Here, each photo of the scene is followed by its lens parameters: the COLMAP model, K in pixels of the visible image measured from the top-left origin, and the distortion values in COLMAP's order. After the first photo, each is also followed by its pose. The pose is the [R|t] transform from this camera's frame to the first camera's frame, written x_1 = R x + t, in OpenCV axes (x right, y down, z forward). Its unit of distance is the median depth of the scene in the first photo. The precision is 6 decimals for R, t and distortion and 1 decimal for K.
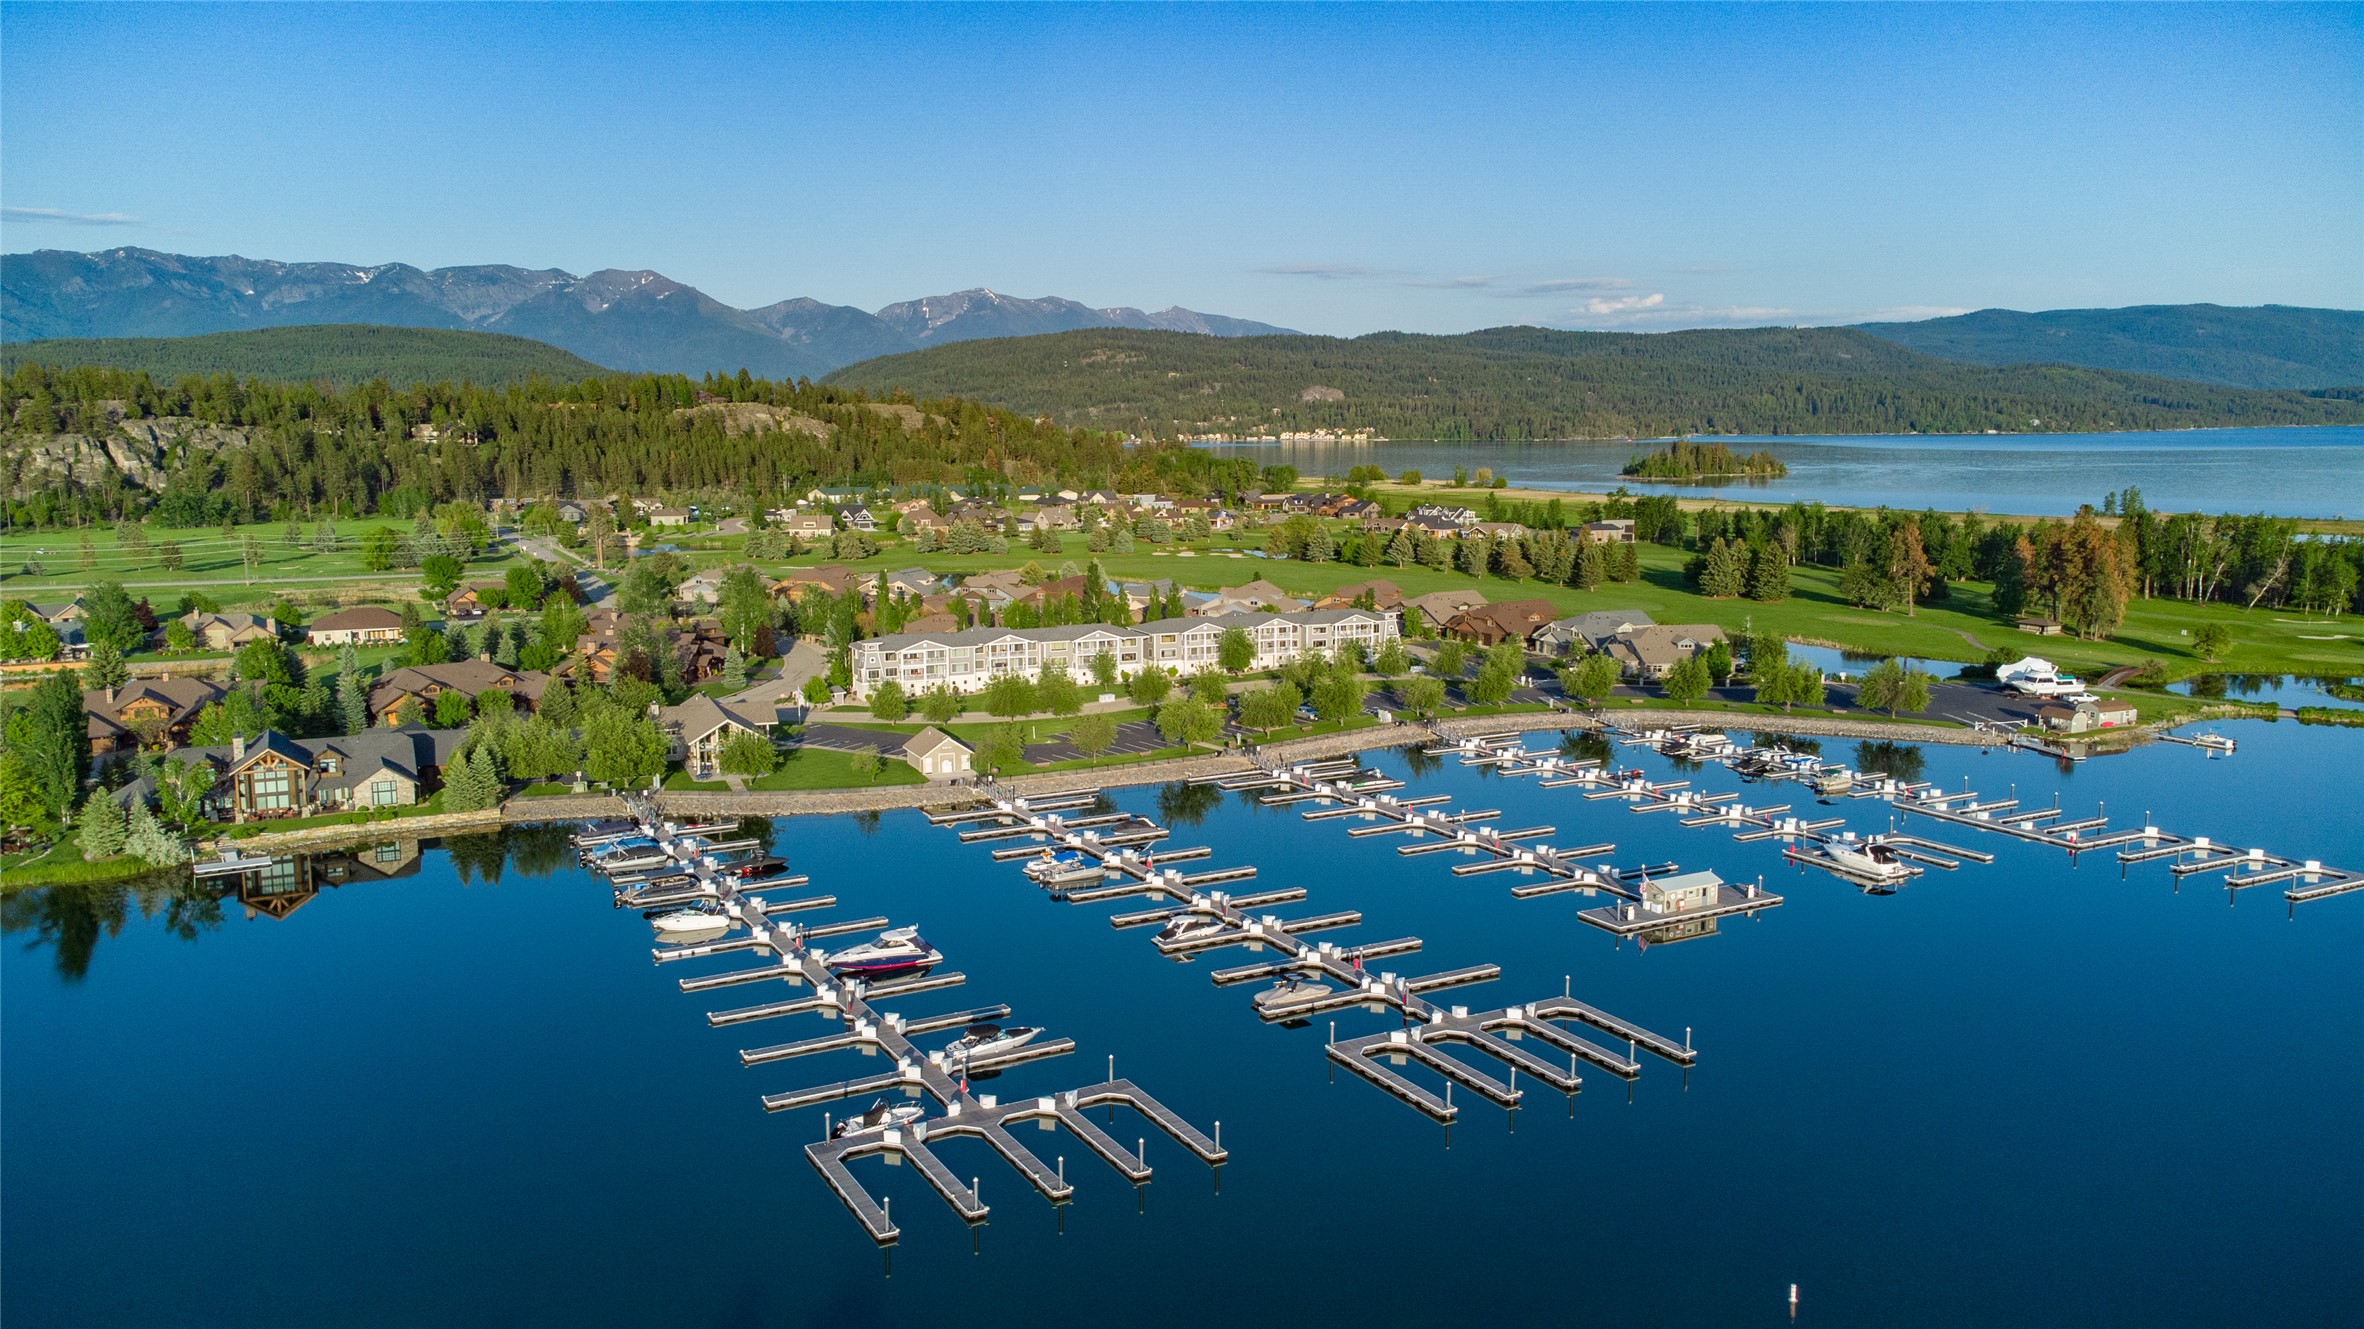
lens RADIAL K [[1755.0, 0, 1169.7], [0, 1755.0, 667.8], [0, 0, 1]] dist [0.036456, 0.029884]
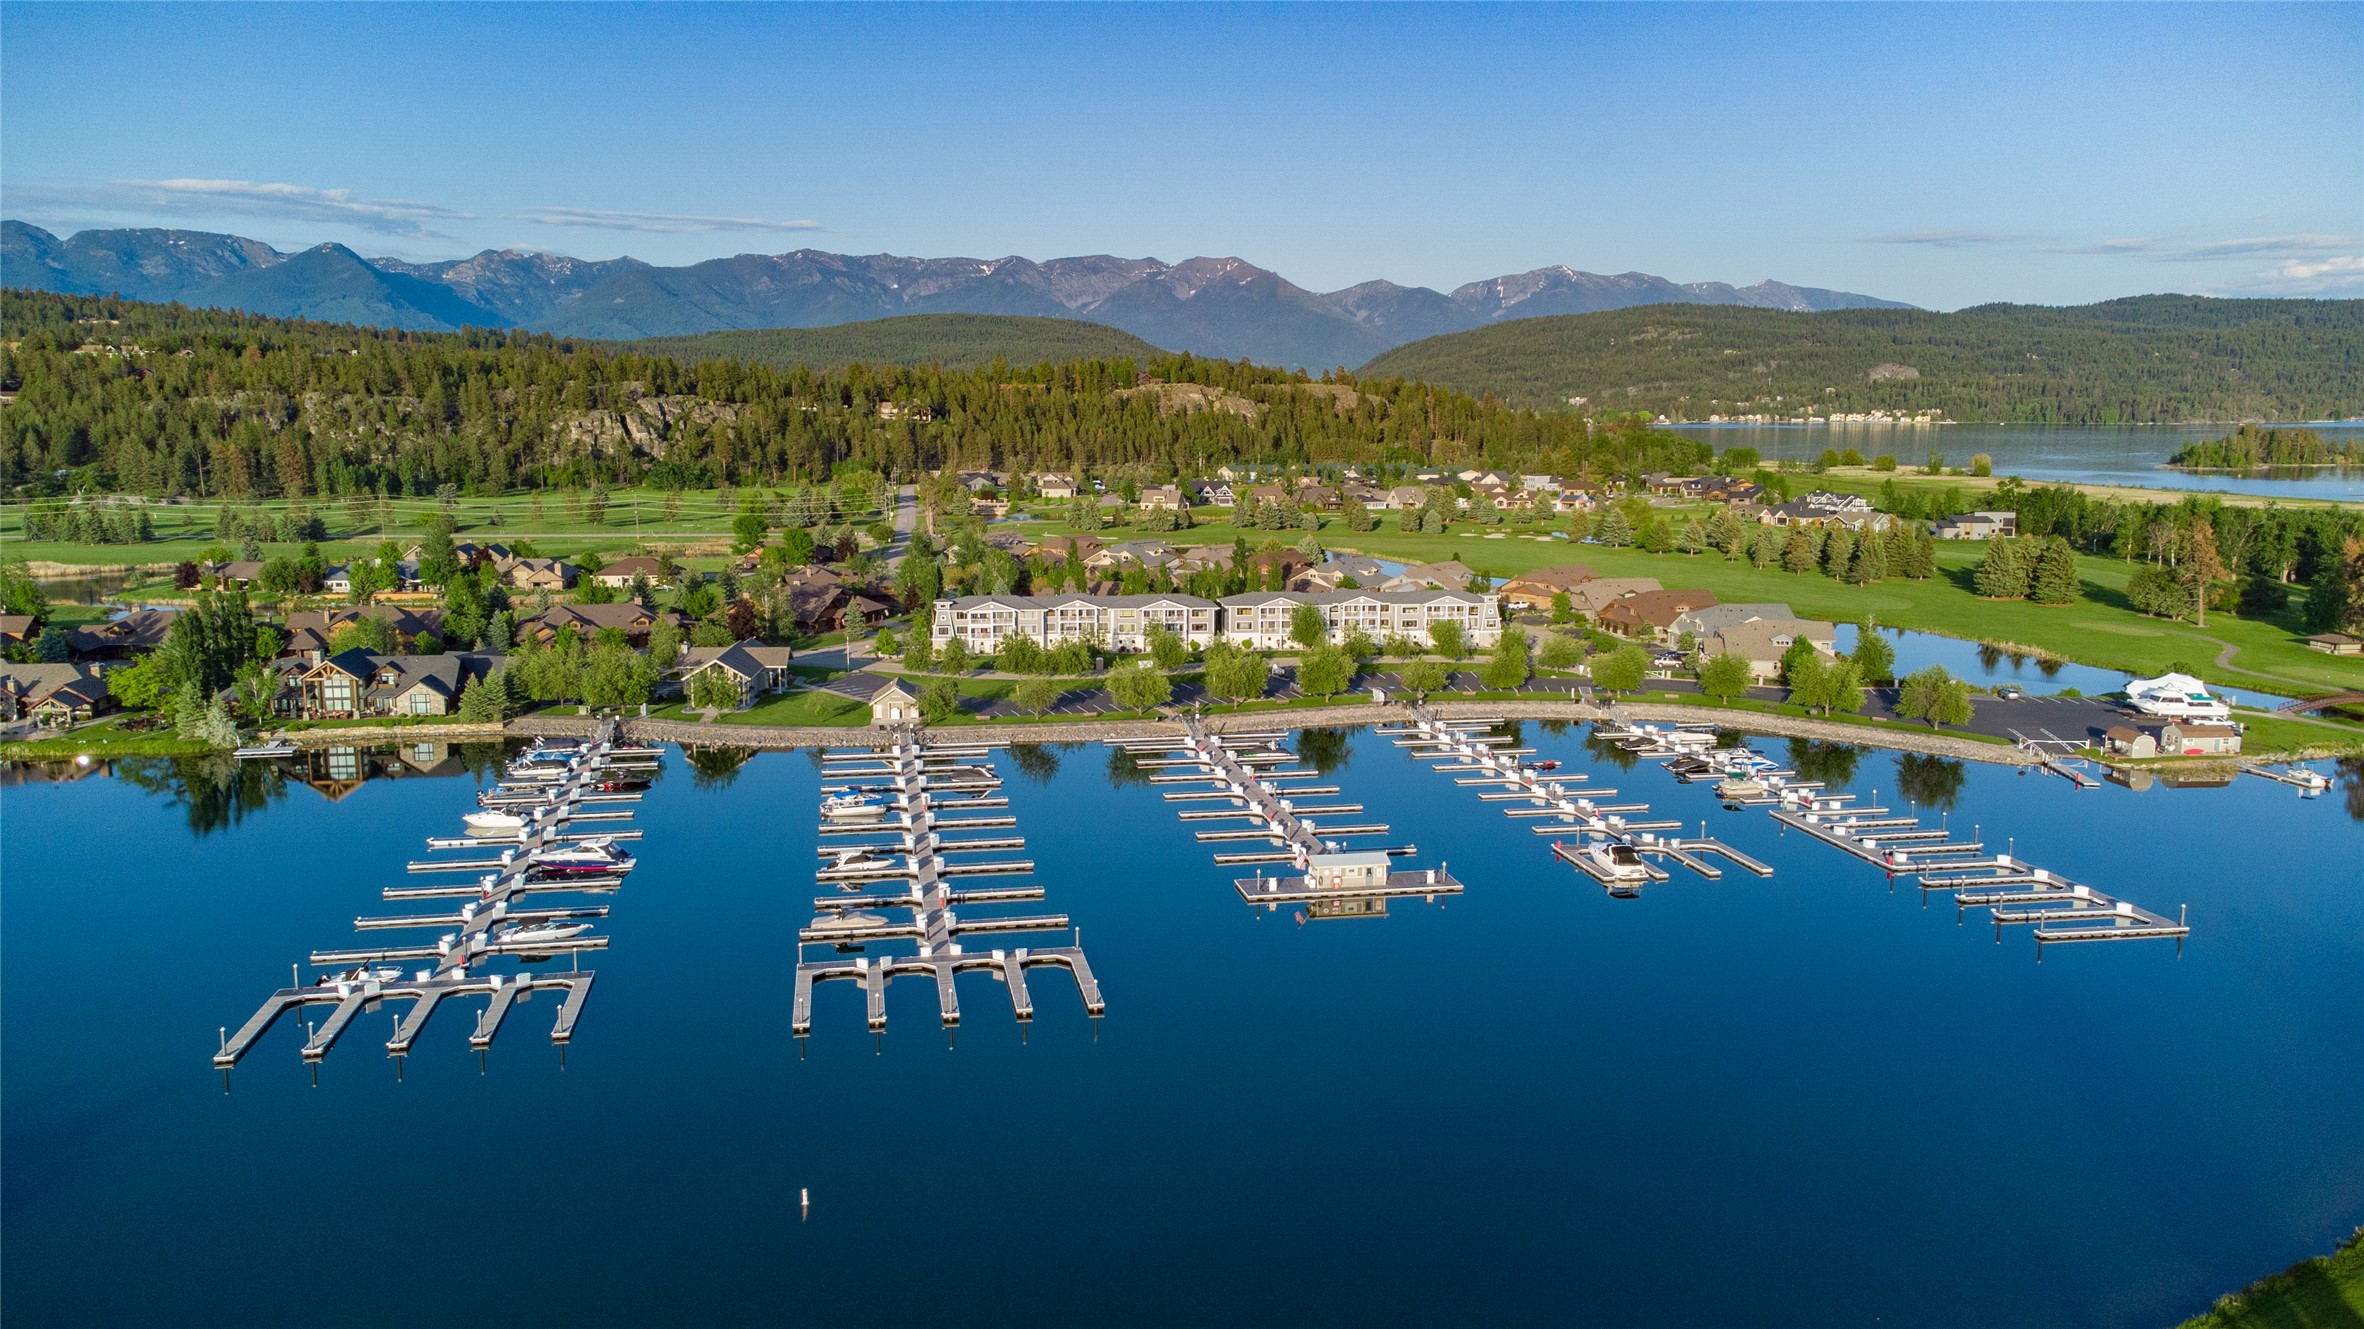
lens RADIAL K [[1755.0, 0, 1175.5], [0, 1755.0, 658.8], [0, 0, 1]] dist [0.036456, 0.029884]
pose [[0.949546, 0.050827, -0.309481, 0.097493], [-0.049031, 0.998705, 0.013586, -0.000317], [0.309770, 0.002274, 0.950809, 0.003942]]
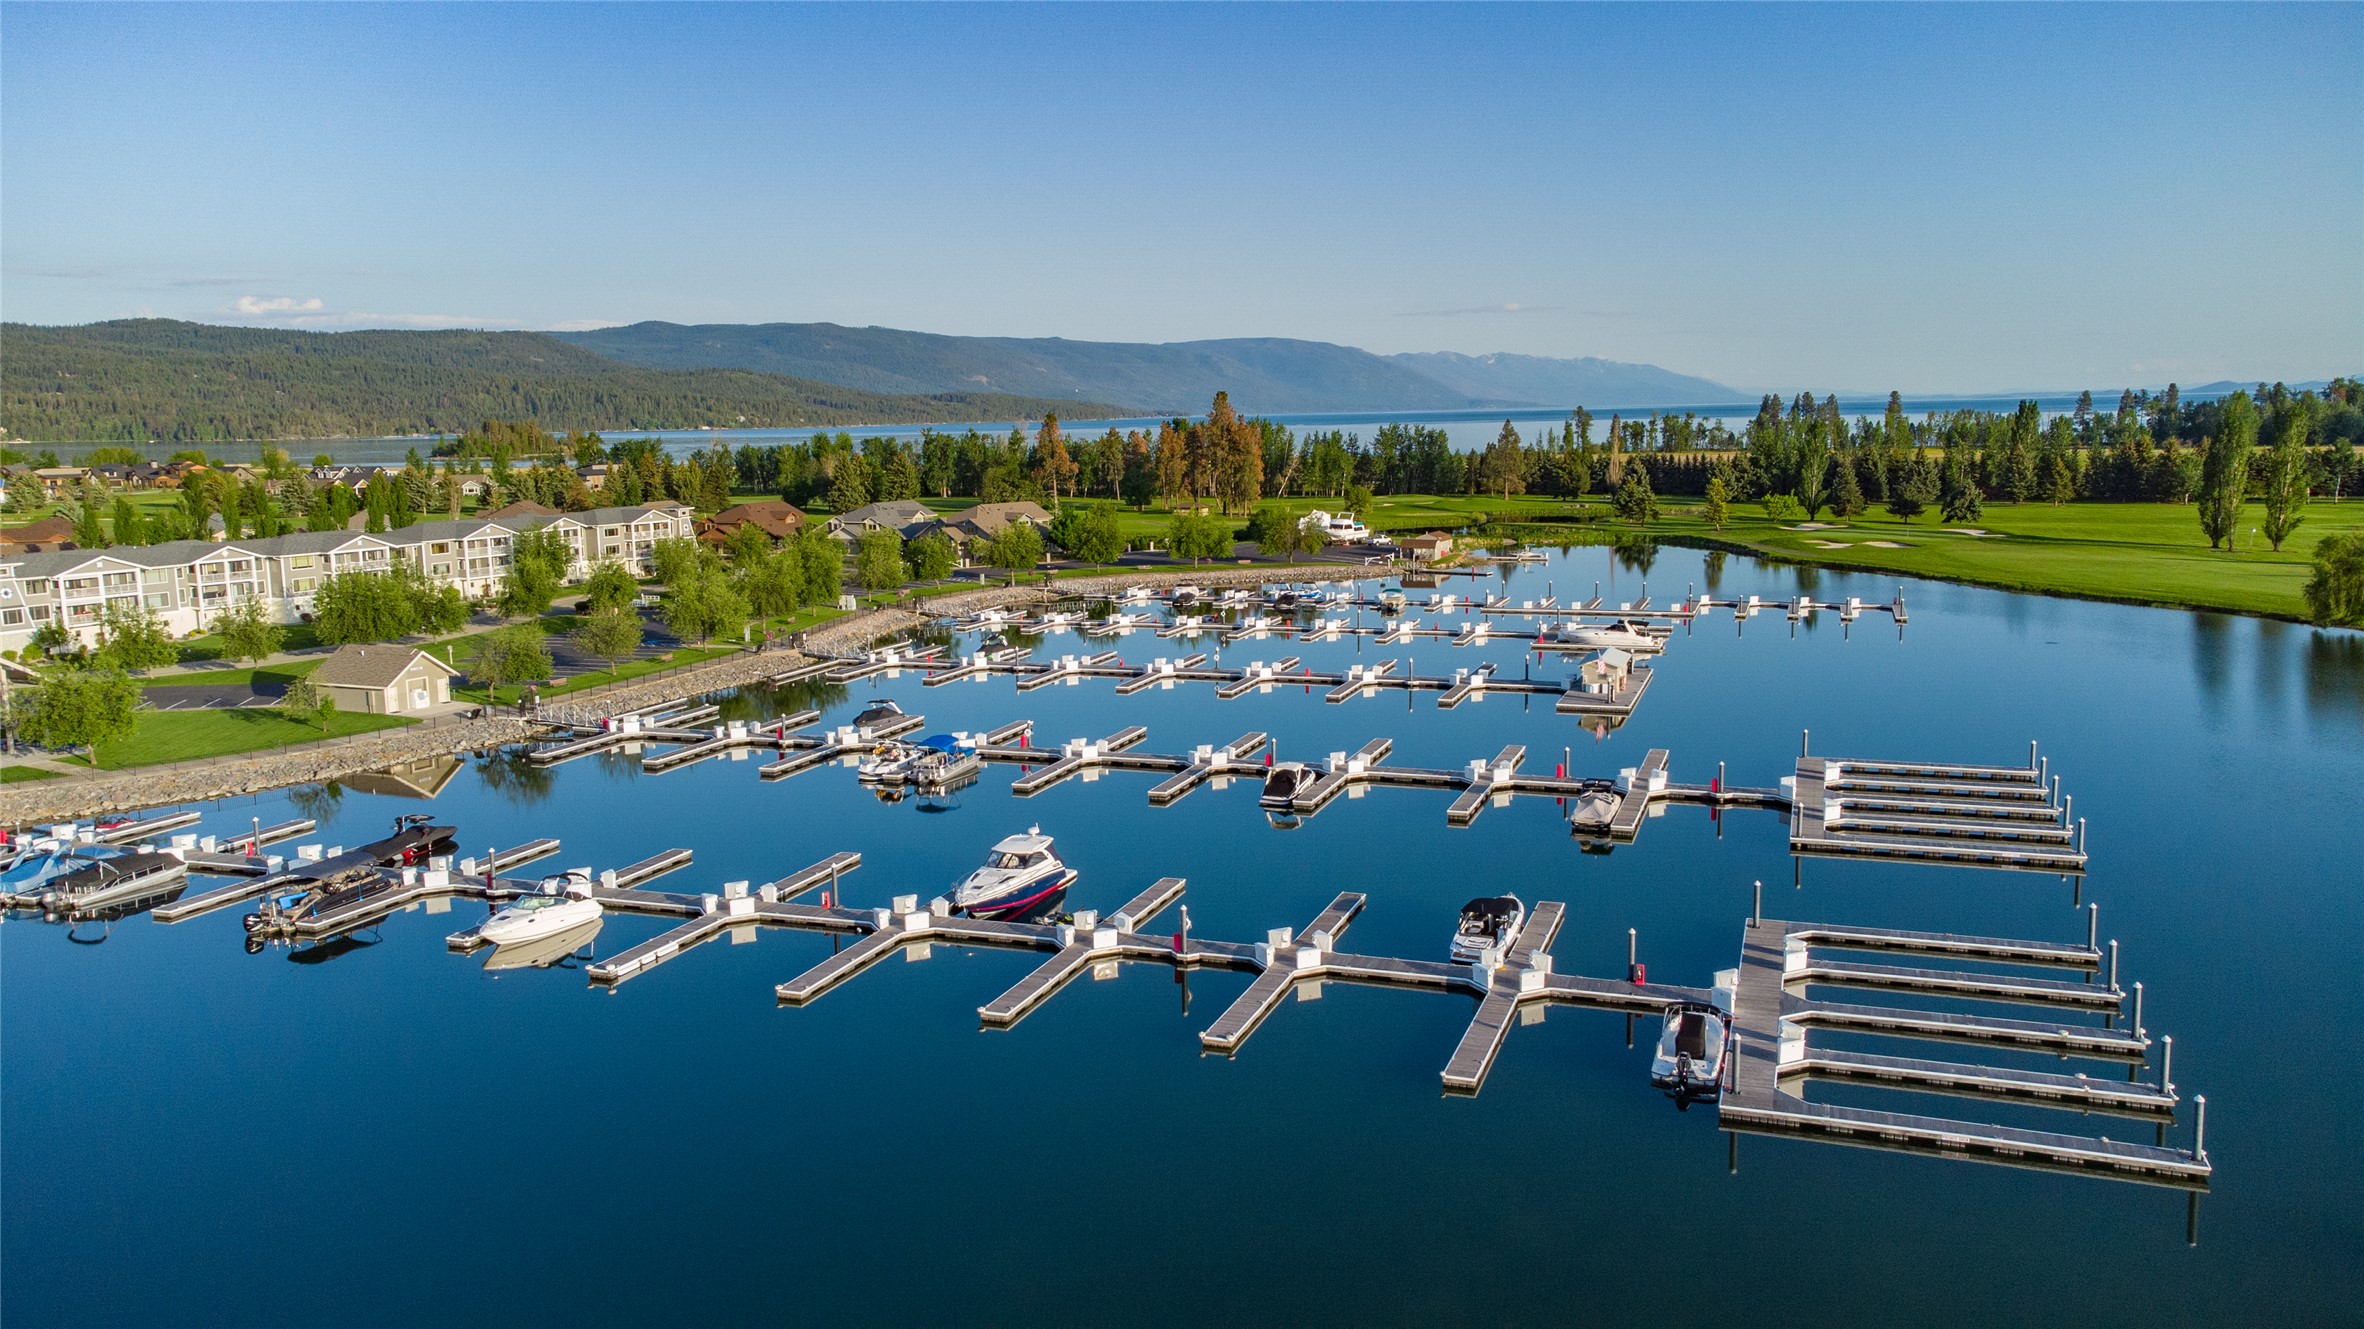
lens RADIAL K [[1755.0, 0, 1177.3], [0, 1755.0, 672.0], [0, 0, 1]] dist [0.036456, 0.029884]
pose [[0.752542, -0.108460, 0.649551, -0.085713], [0.111178, 0.993111, 0.037020, 0.013920], [-0.649091, 0.044357, 0.759416, 0.091875]]
